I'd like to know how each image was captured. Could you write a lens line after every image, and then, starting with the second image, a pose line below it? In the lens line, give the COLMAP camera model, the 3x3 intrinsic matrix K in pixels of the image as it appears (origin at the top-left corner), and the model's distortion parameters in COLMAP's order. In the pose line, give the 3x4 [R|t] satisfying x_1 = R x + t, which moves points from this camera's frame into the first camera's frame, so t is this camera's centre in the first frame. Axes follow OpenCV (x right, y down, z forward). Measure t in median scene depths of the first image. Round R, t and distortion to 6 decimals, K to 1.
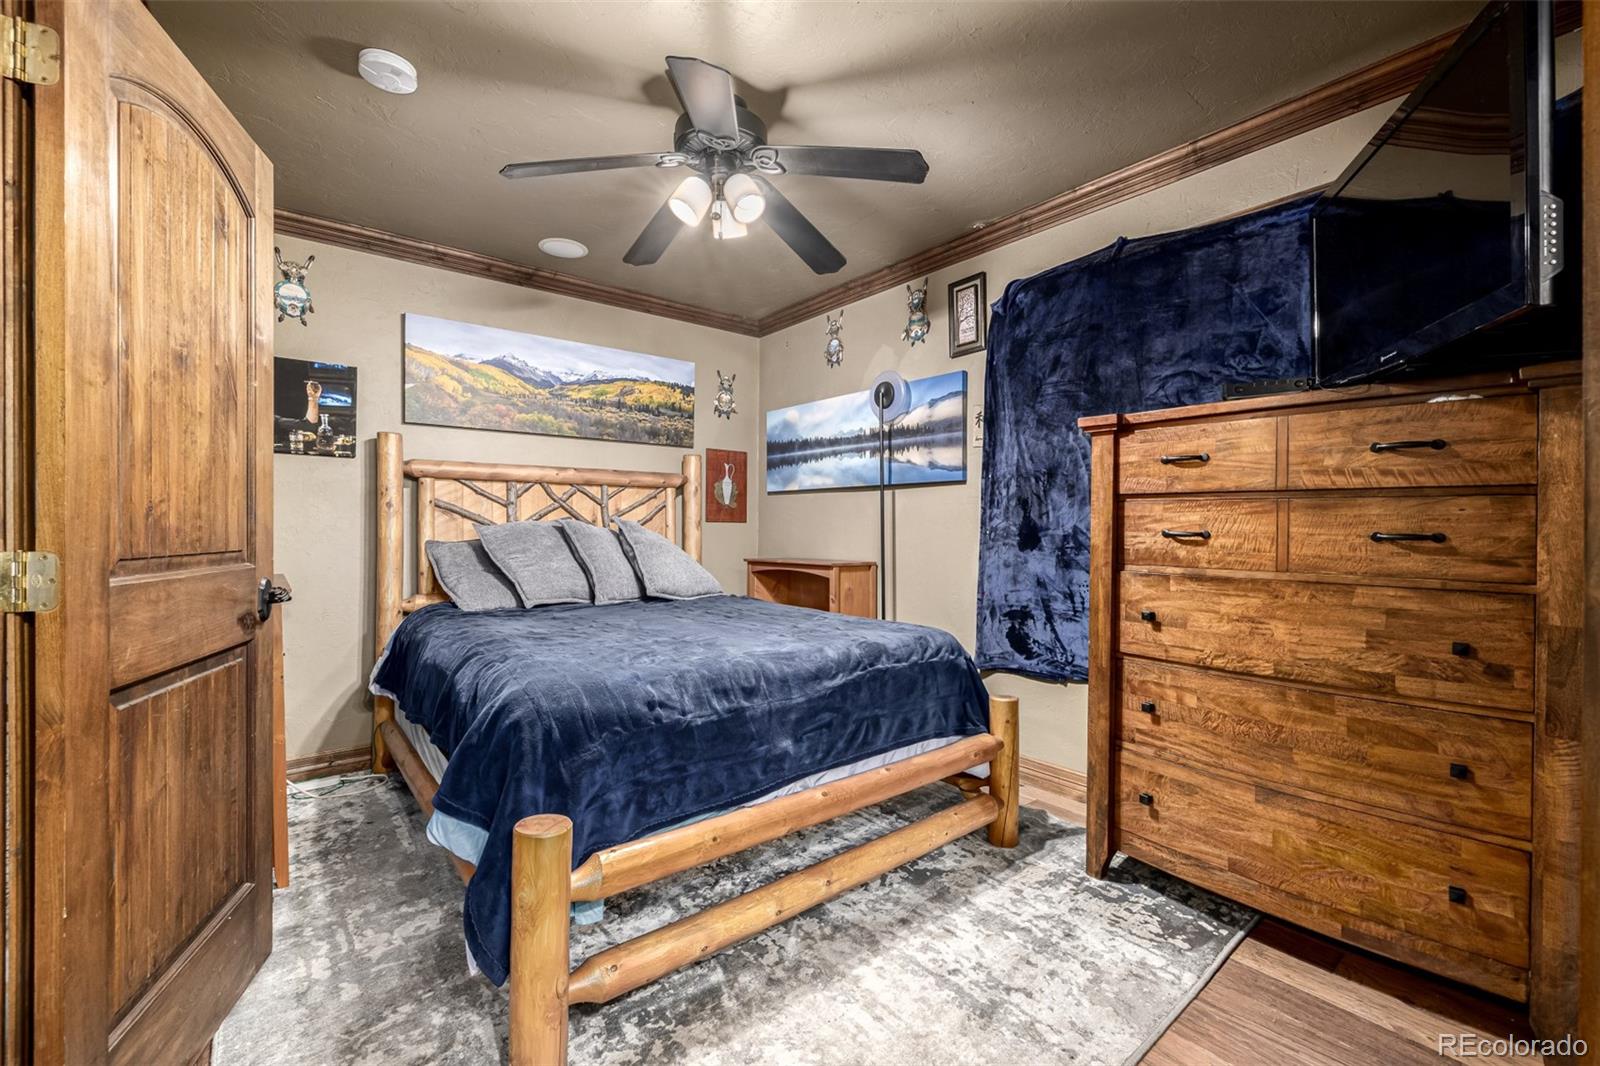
lens RADIAL K [[666.8, 0, 804.7], [0, 666.8, 527.3], [0, 0, 1]] dist [0.000893, -0.000284]
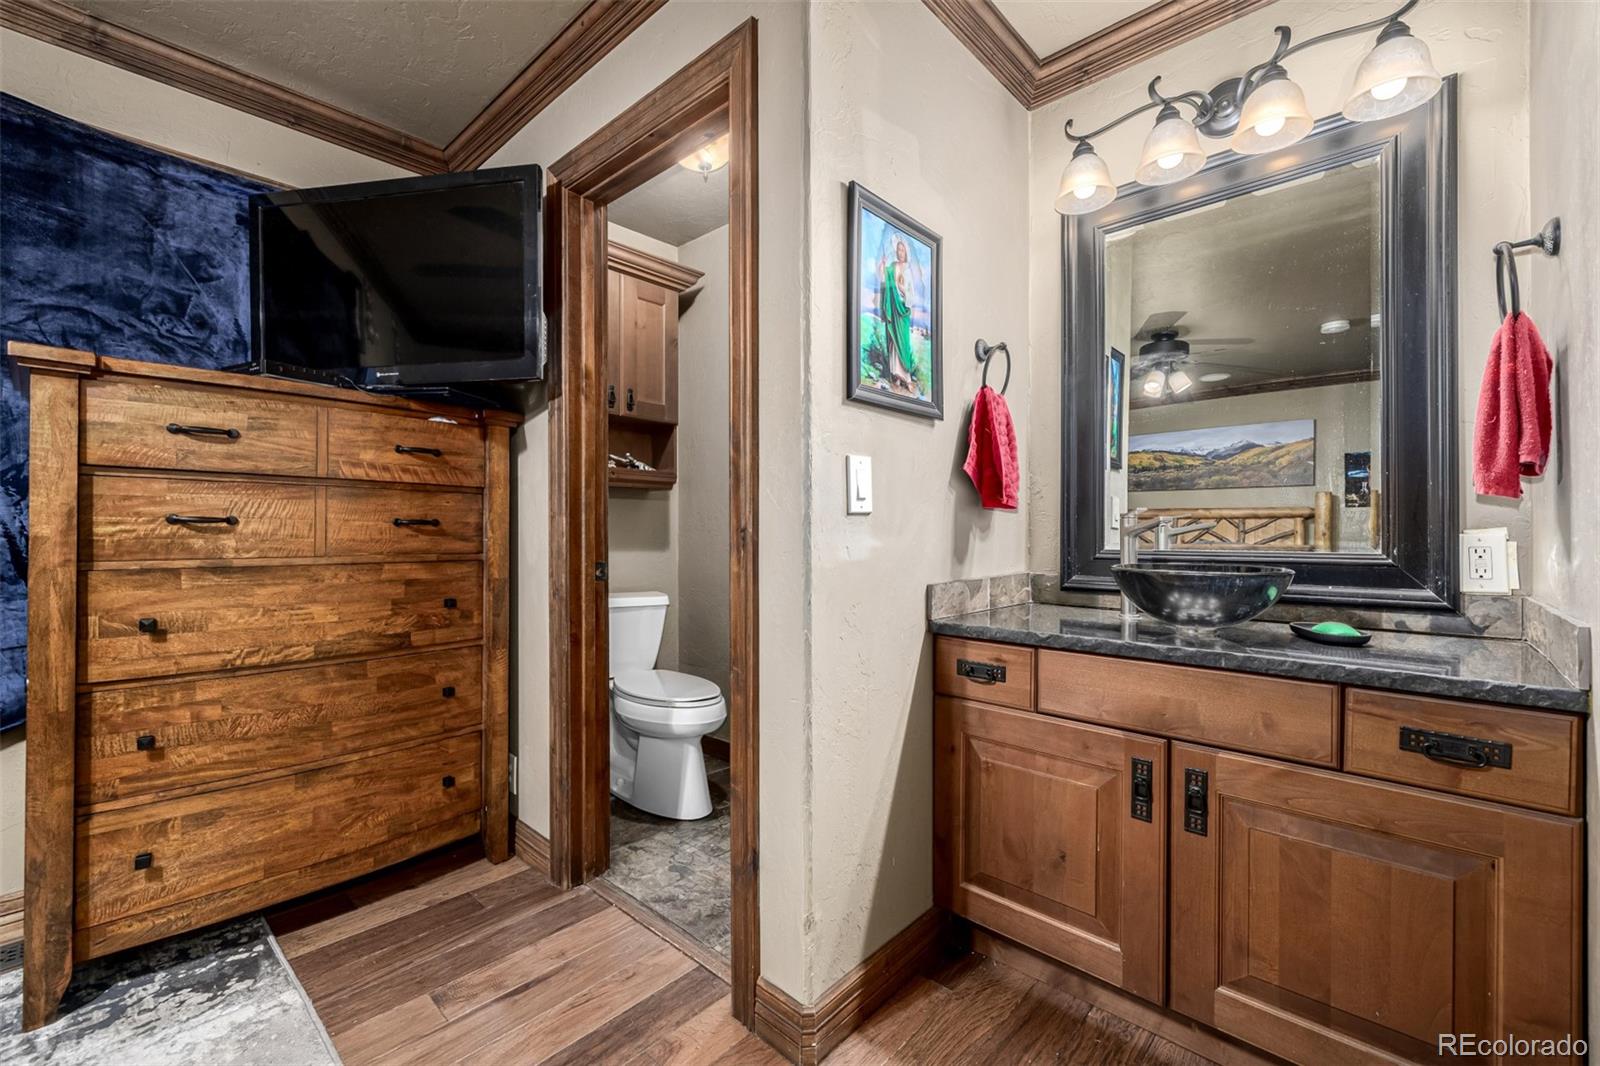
lens RADIAL K [[666.8, 0, 803.8], [0, 666.8, 530.5], [0, 0, 1]] dist [0.000893, -0.000284]
pose [[-0.143577, -0.005600, 0.989623, -0.393519], [-0.000476, 0.999984, 0.005590, 0.019304], [-0.989639, 0.000332, -0.143577, 0.378047]]
